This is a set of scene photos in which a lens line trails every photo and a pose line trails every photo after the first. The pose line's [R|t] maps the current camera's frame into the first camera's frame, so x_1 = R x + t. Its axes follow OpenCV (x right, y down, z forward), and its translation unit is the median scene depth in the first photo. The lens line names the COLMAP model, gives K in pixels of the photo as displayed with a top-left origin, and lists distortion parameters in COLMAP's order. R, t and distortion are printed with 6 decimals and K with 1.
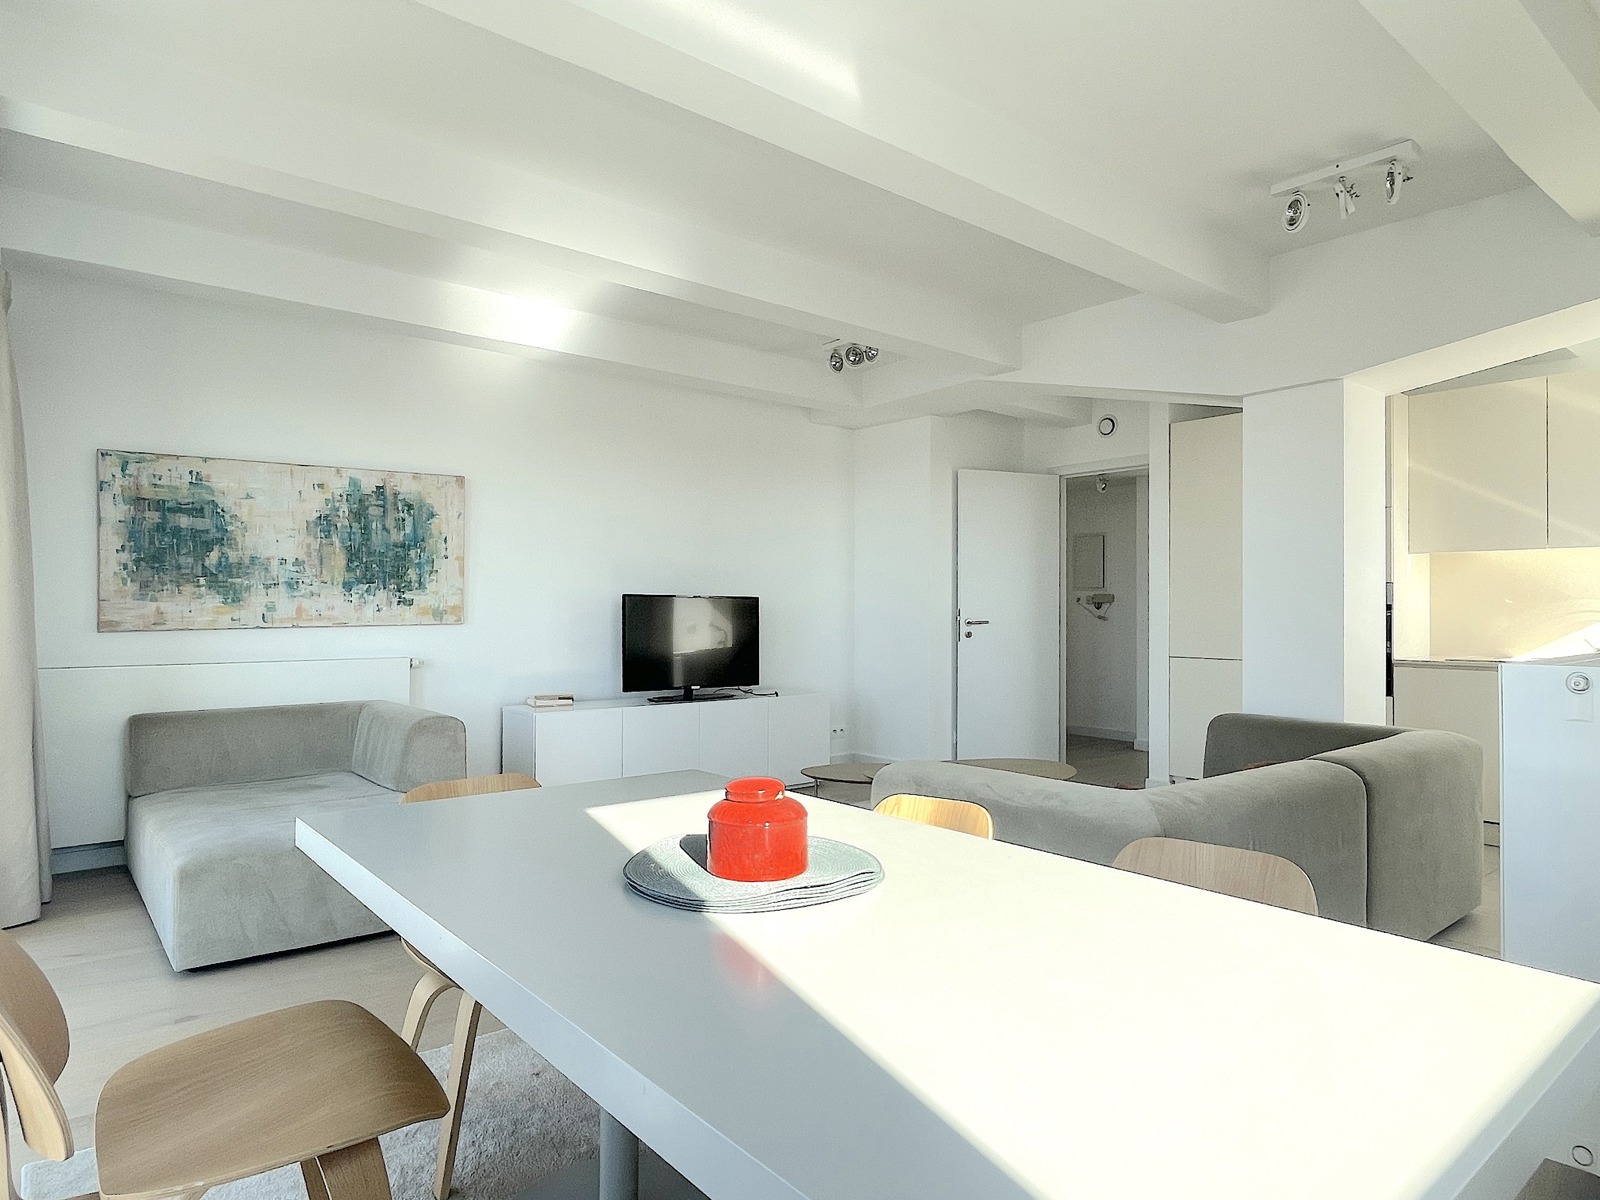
lens RADIAL K [[940.9, 0, 800.0], [0, 940.9, 600.0], [0, 0, 1]] dist [-0.003874, -0.001725]
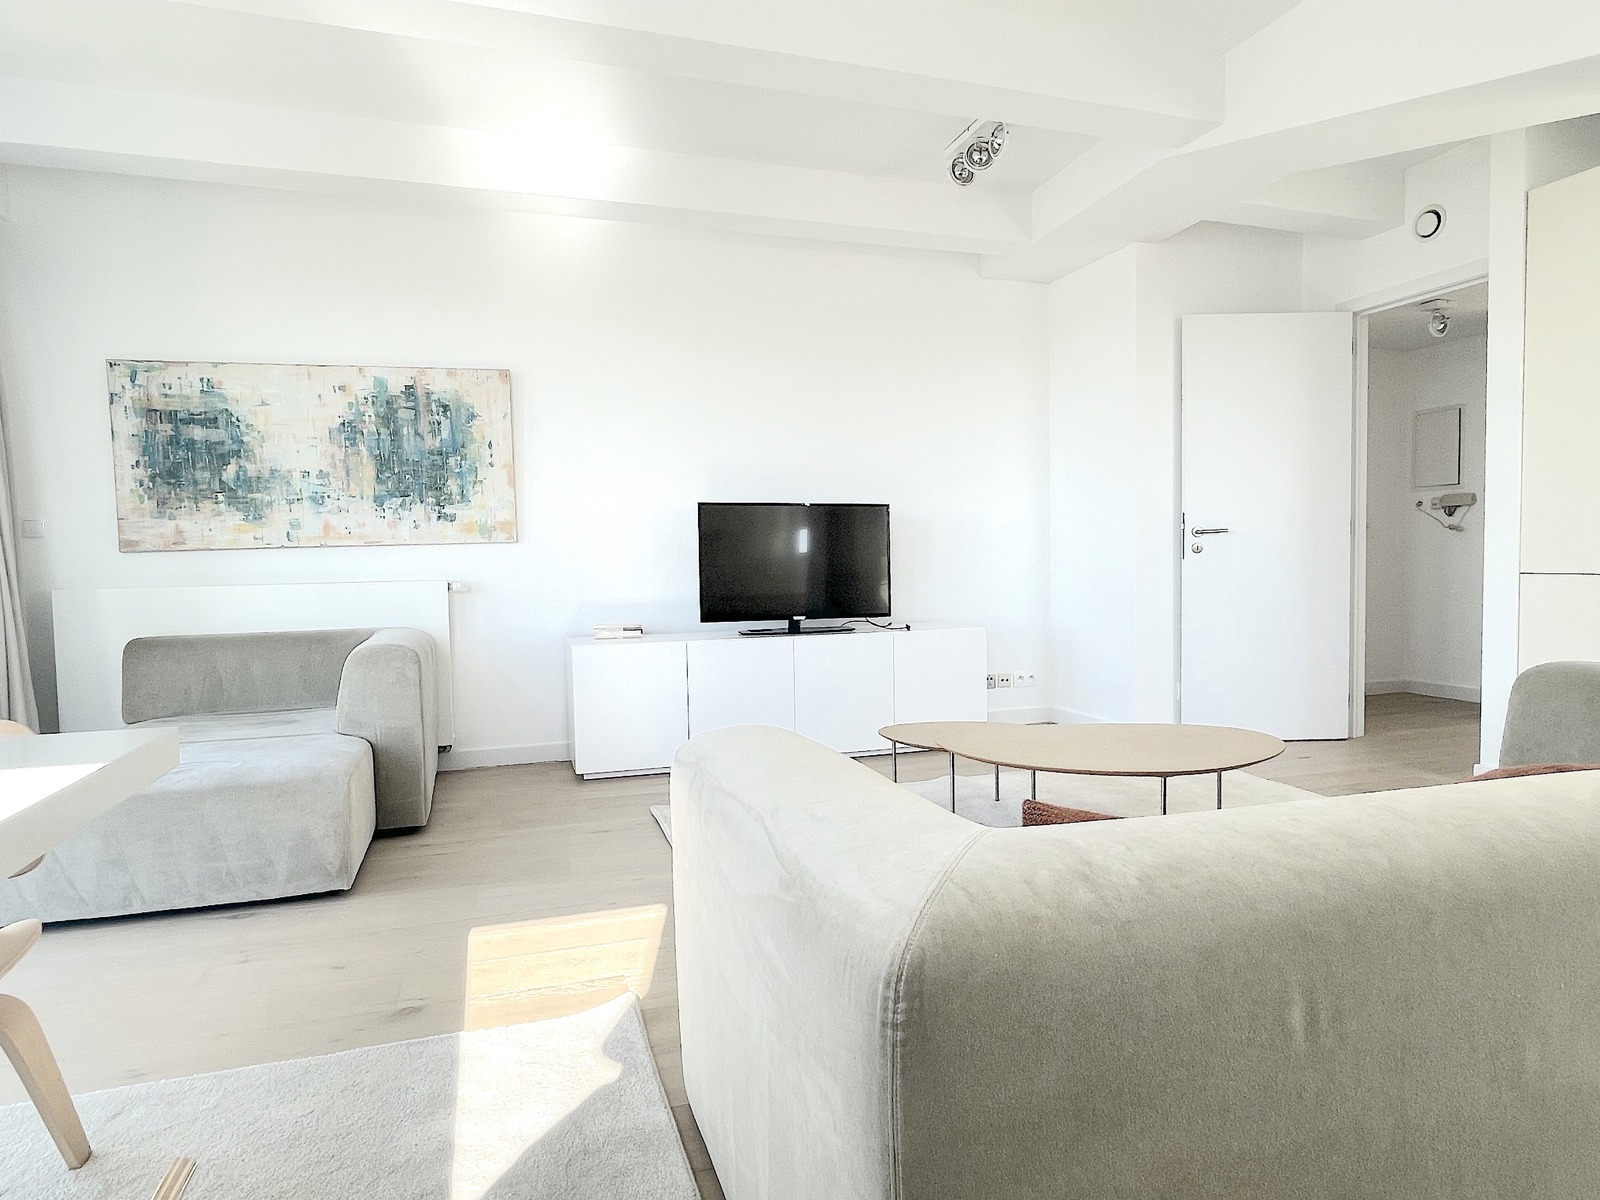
lens RADIAL K [[940.9, 0, 800.0], [0, 940.9, 600.0], [0, 0, 1]] dist [-0.003874, -0.001725]
pose [[0.930766, -0.002137, -0.365610, 0.224555], [0.023427, 0.998277, 0.053804, 0.042485], [0.364865, -0.058644, 0.929212, 0.319145]]
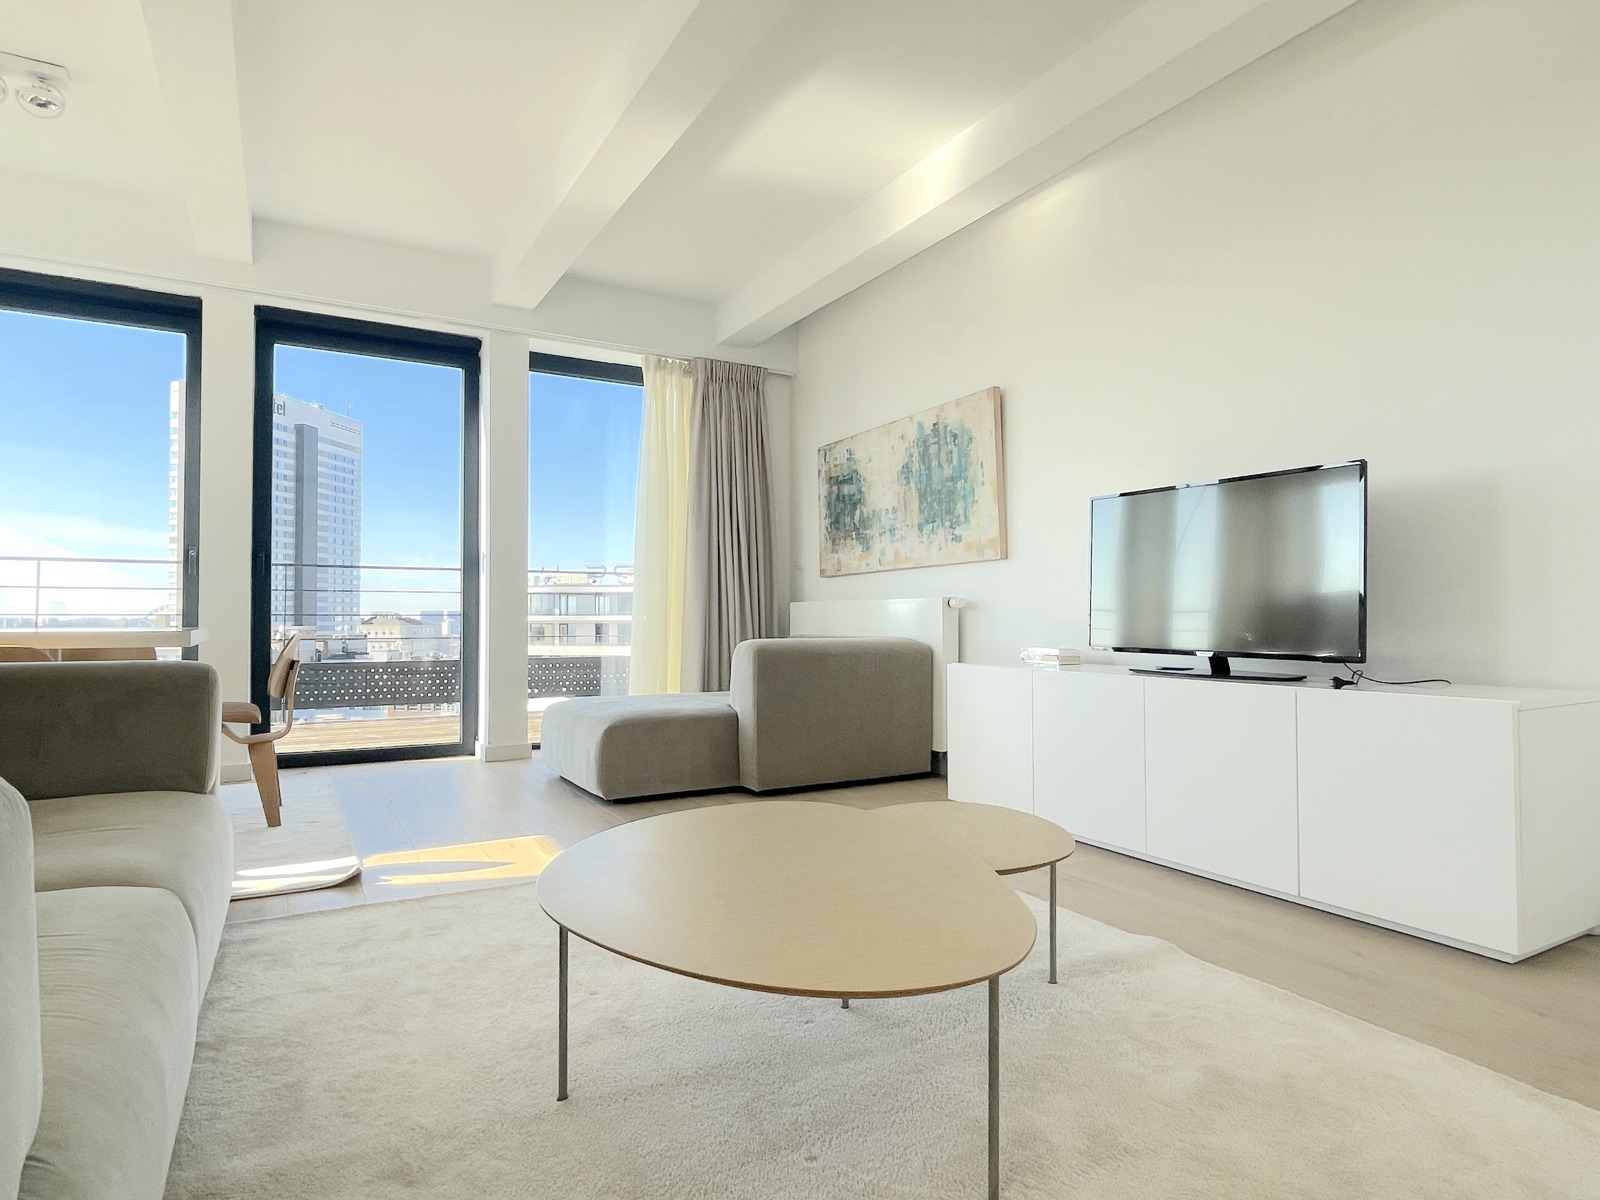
lens RADIAL K [[903.5, 0, 800.0], [0, 903.5, 600.0], [0, 0, 1]] dist [-0.001463, 0.000141]
pose [[-0.166831, -0.022741, -0.985723, 0.529577], [0.008320, 0.999666, -0.024471, 0.090290], [0.985950, -0.012284, -0.166586, 1.064604]]
